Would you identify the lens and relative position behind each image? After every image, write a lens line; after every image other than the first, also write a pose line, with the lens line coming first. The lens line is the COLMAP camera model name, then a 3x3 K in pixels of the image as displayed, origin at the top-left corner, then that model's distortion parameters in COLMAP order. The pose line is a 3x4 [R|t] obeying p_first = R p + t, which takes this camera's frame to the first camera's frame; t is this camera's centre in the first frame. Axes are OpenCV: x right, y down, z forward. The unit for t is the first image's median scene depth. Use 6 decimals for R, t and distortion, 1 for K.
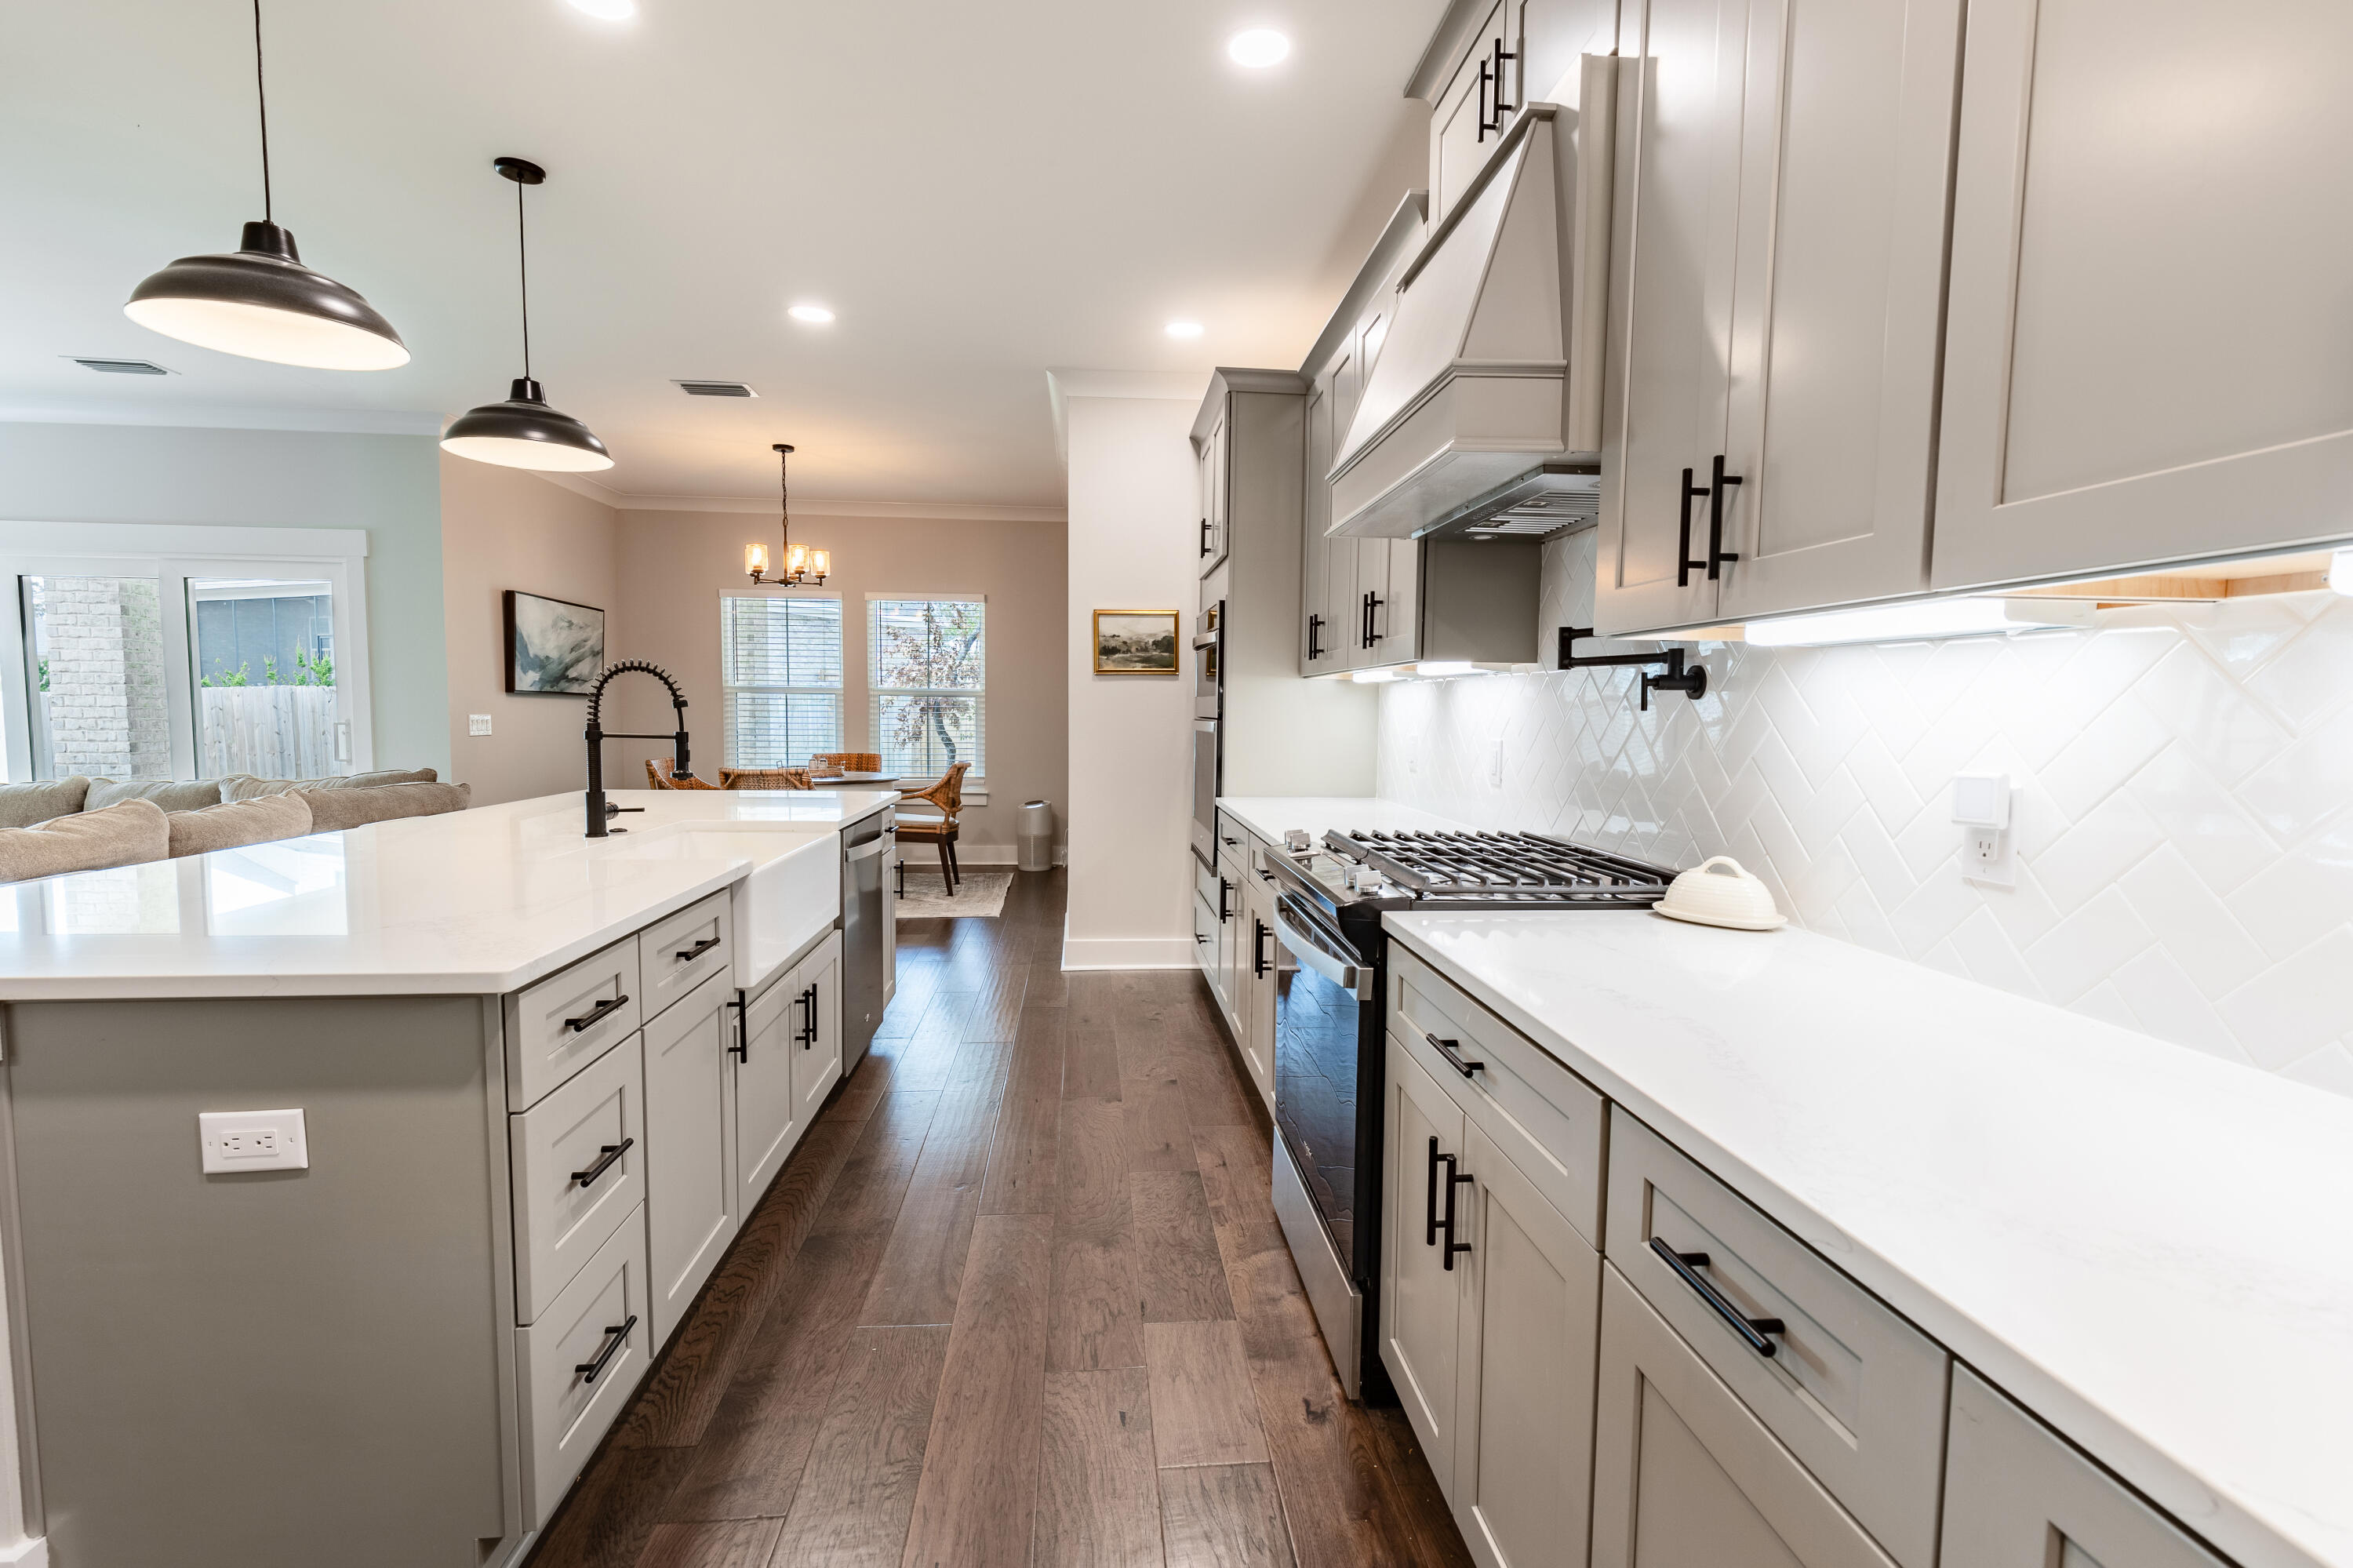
lens RADIAL K [[1065.6, 0, 1181.7], [0, 1065.6, 787.8], [0, 0, 1]] dist [0.010025, -0.000996]
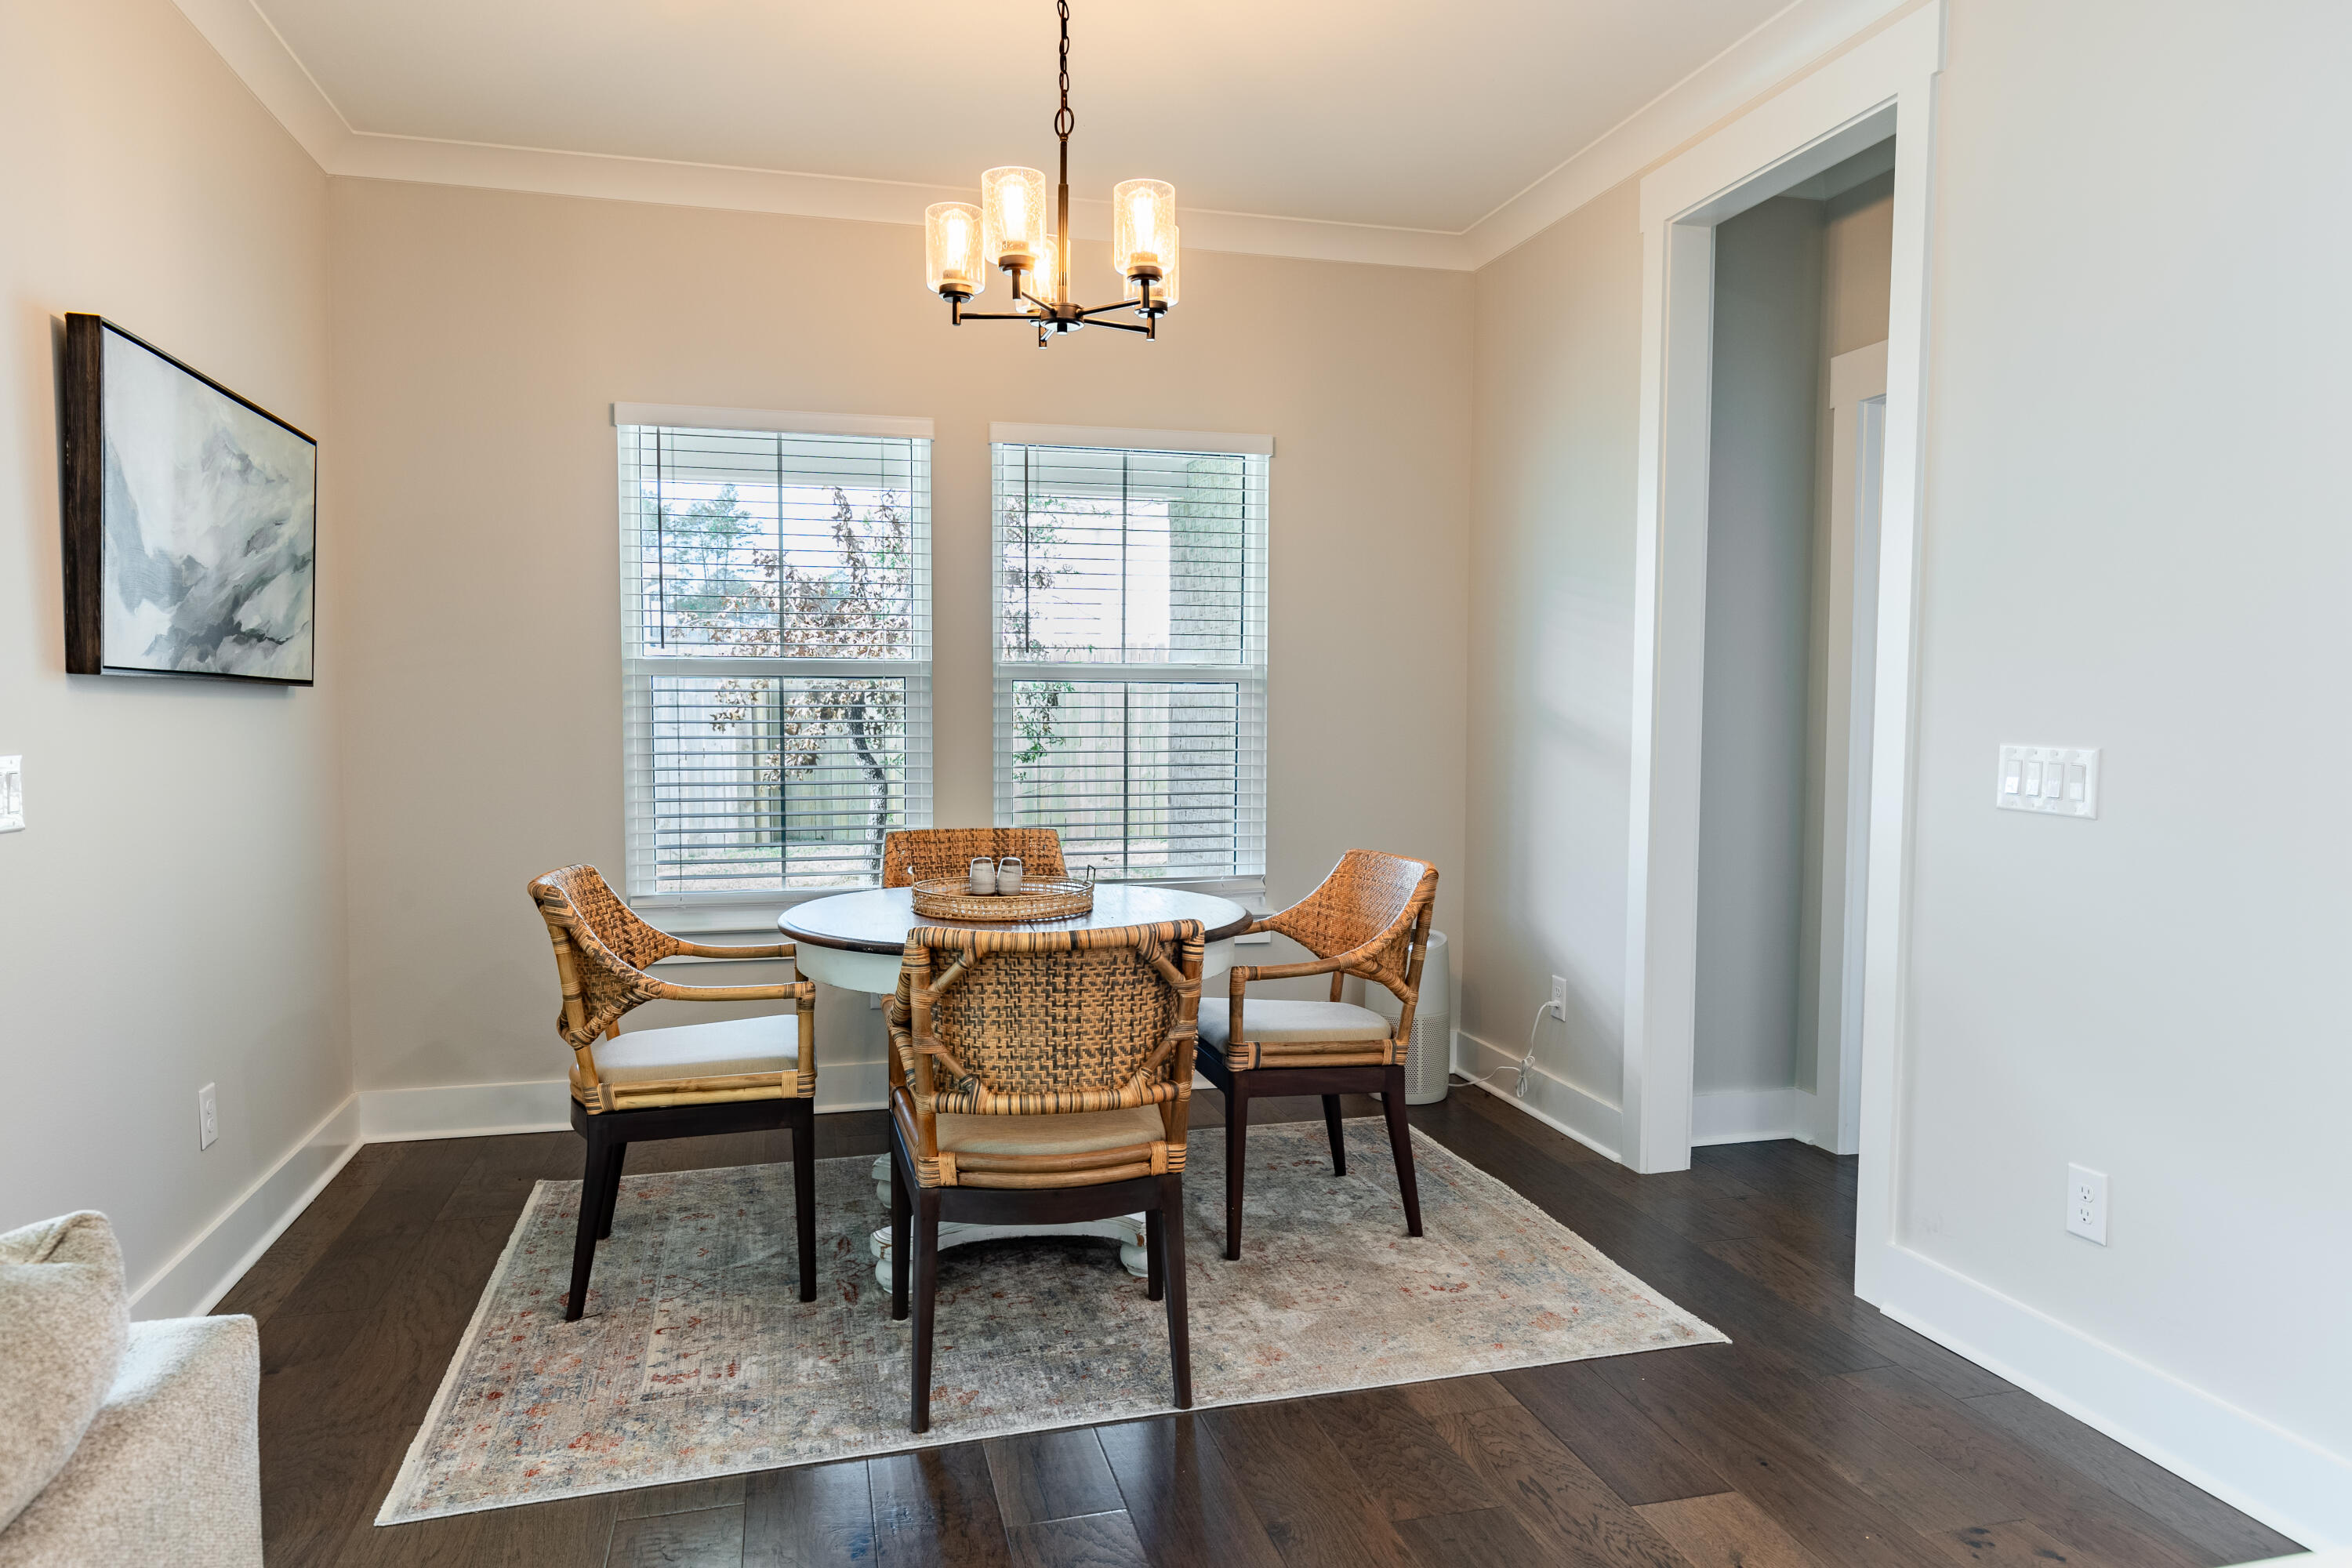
lens RADIAL K [[1473.5, 0, 1174.4], [0, 1473.5, 790.1], [0, 0, 1]] dist [-0.001364, -0.000908]
pose [[0.985334, -0.016646, 0.169821, -0.747735], [0.019350, 0.999711, -0.014283, -0.085315], [-0.169534, 0.017359, 0.985371, 1.032542]]
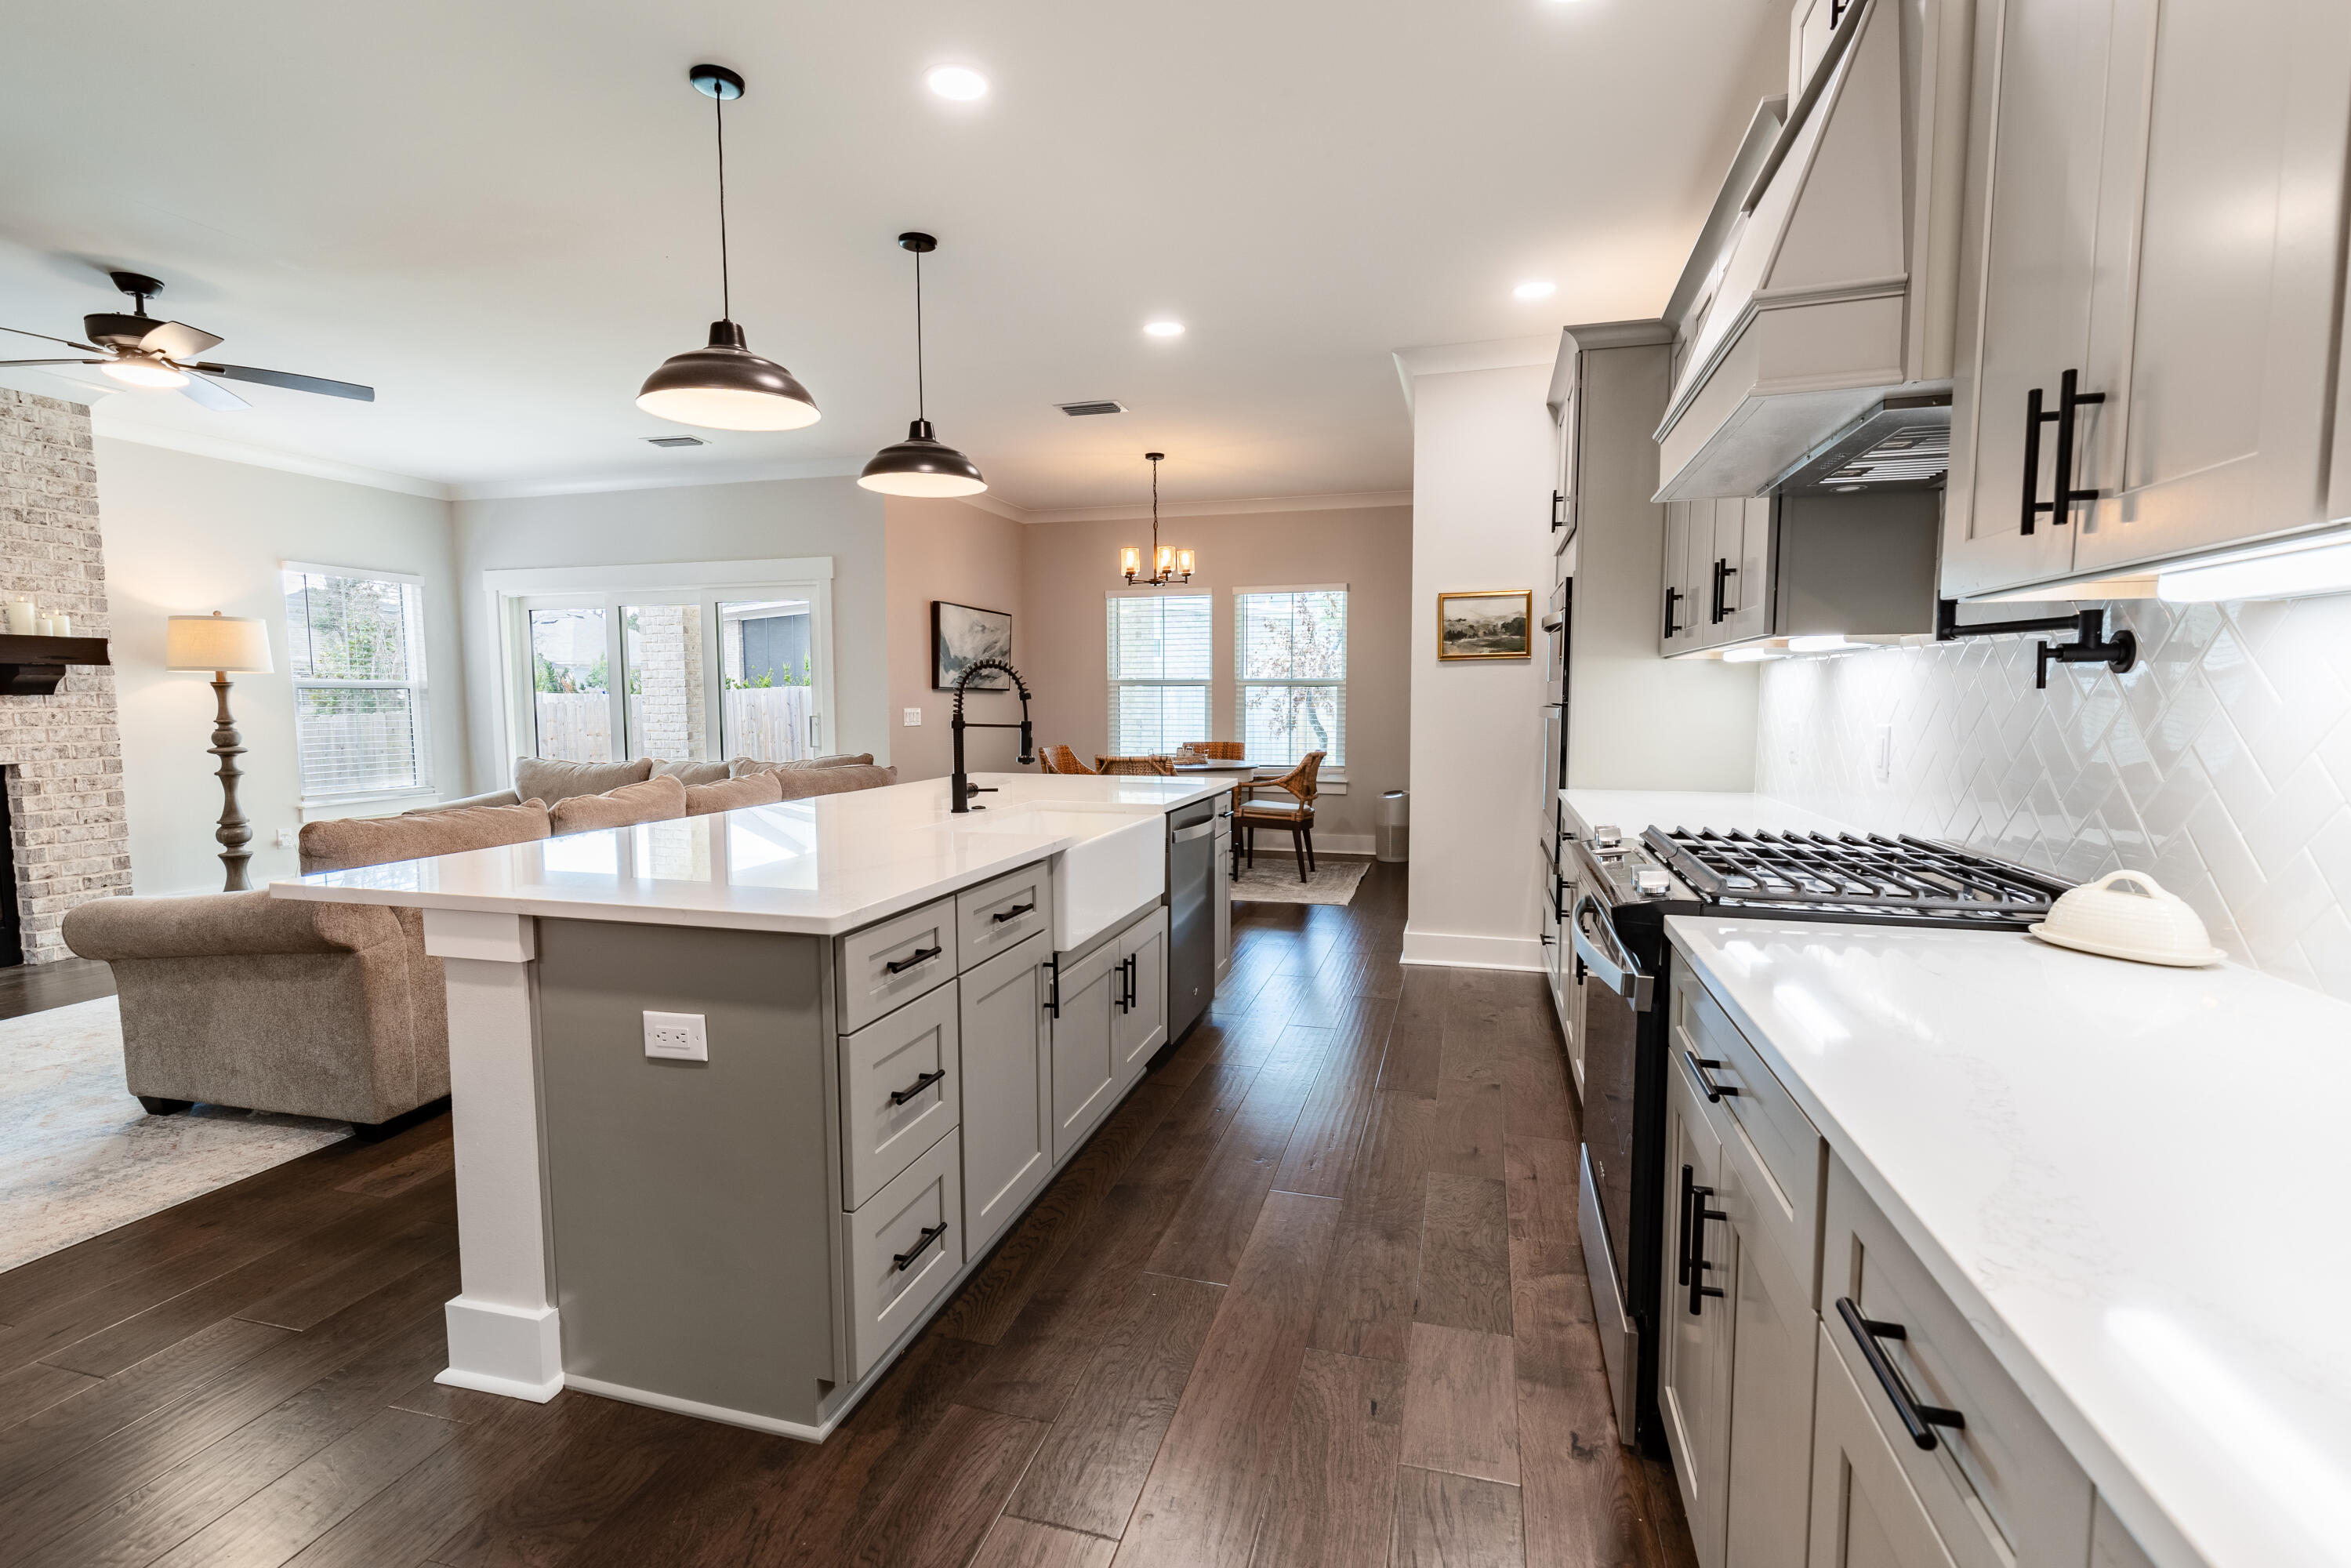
lens RADIAL K [[1077.4, 0, 1175.5], [0, 1077.4, 784.0], [0, 0, 1]] dist [0.010779, -0.001013]
pose [[0.933968, 0.016038, -0.356995, 0.065975], [-0.014011, 0.999868, 0.008262, 0.001660], [0.357081, -0.002714, 0.934070, -0.002606]]
